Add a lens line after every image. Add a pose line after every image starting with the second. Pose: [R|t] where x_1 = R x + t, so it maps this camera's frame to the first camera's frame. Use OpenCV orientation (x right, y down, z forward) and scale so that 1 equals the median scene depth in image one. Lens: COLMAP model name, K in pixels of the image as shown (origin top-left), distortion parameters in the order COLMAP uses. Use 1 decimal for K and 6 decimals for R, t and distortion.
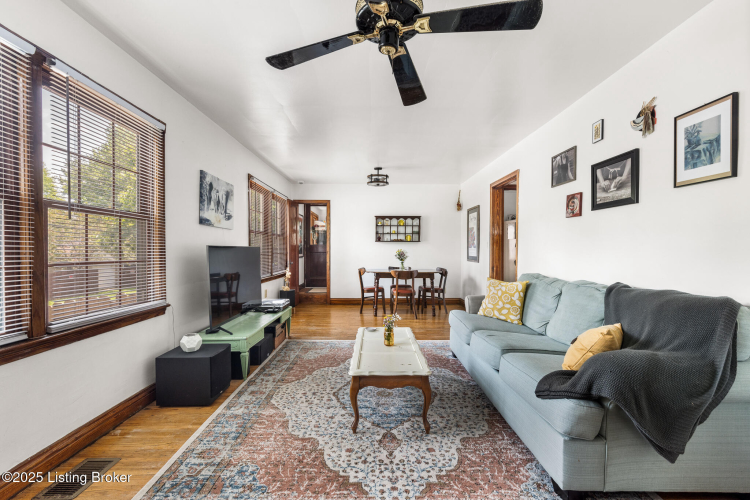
lens RADIAL K [[328.2, 0, 374.9], [0, 328.2, 251.9], [0, 0, 1]] dist [0.007819, -0.000673]
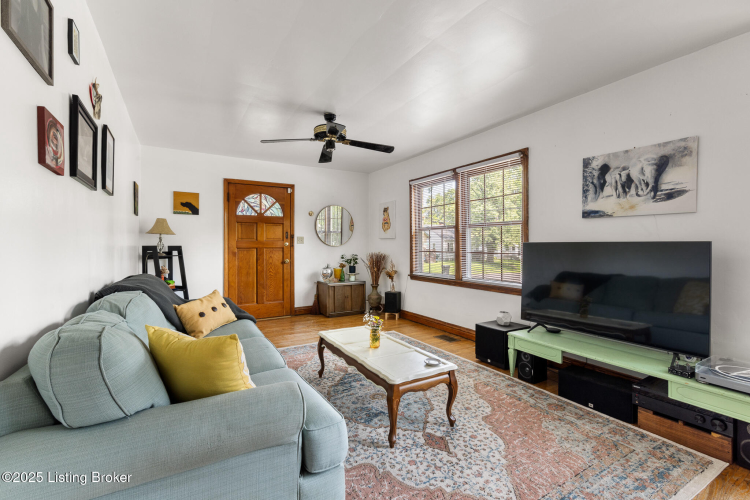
lens RADIAL K [[328.2, 0, 371.2], [0, 328.2, 246.4], [0, 0, 1]] dist [0.007819, -0.000673]
pose [[-0.866325, 0.008448, -0.499409, 0.414573], [0.002758, 0.999923, 0.012130, -0.019208], [0.499473, 0.009132, -0.866281, 1.432413]]
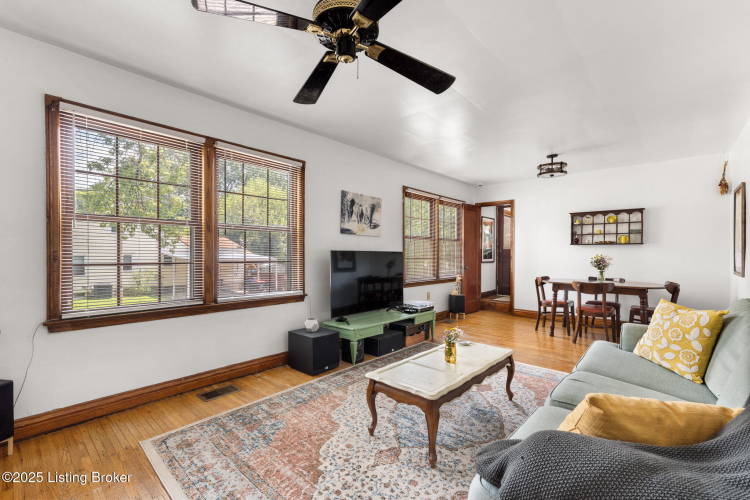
lens RADIAL K [[328.2, 0, 372.4], [0, 328.2, 252.3], [0, 0, 1]] dist [0.007819, -0.000673]
pose [[0.736203, 0.000787, -0.676760, 0.386319], [-0.009498, 0.999913, -0.009169, -0.002095], [0.676694, 0.013178, 0.736146, 0.153311]]
